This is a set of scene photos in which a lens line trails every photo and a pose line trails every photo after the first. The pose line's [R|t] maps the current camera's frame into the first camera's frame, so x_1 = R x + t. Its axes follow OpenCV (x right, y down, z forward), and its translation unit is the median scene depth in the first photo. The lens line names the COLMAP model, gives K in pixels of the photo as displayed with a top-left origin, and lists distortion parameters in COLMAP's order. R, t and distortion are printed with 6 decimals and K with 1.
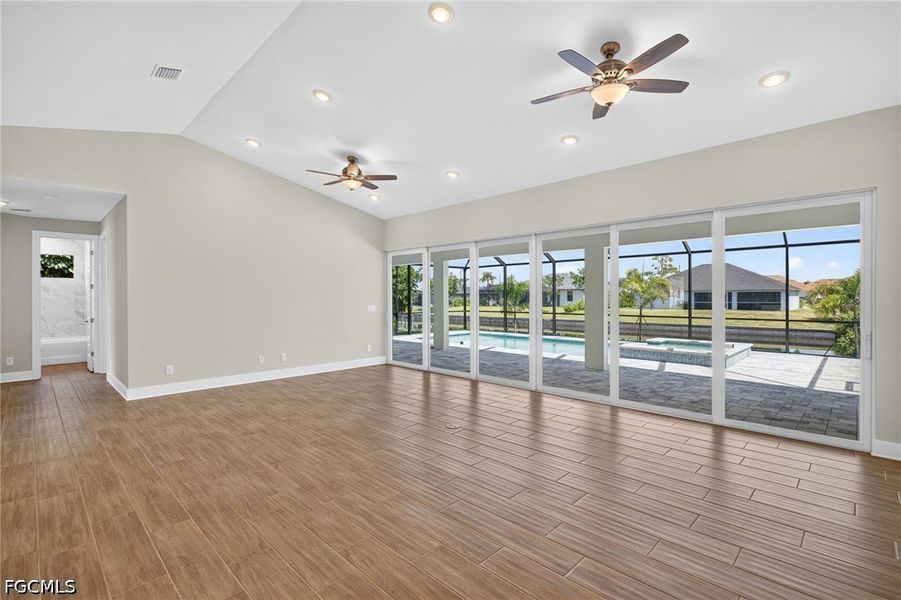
lens RADIAL K [[432.3, 0, 449.7], [0, 432.3, 293.0], [0, 0, 1]] dist [0.019231, -0.002717]
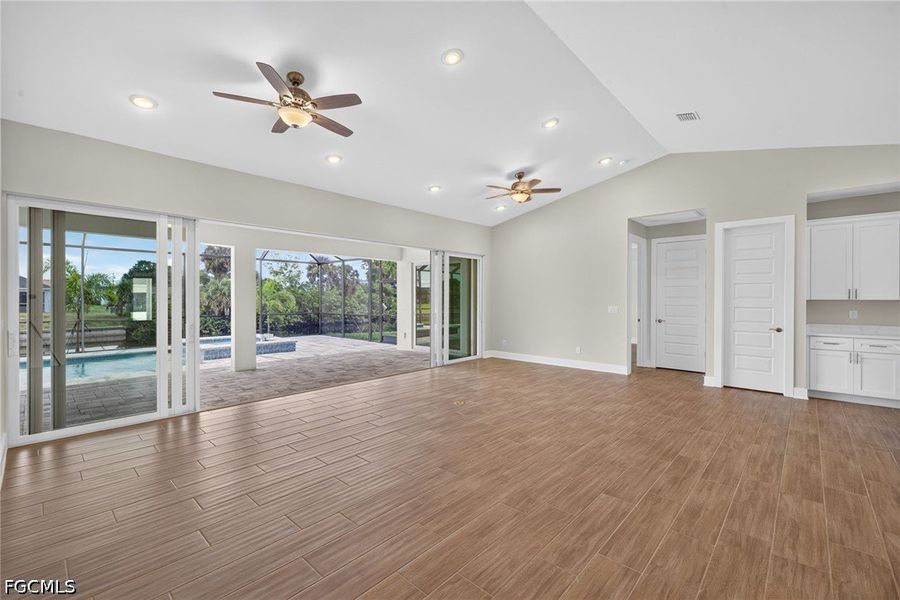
lens RADIAL K [[392.9, 0, 447.7], [0, 392.9, 301.7], [0, 0, 1]] dist [0.014334, 0.001349]
pose [[-0.066193, -0.007947, 0.997775, -1.495013], [-0.010400, 0.999919, 0.007274, 0.019413], [-0.997753, -0.009895, -0.066270, 1.512935]]
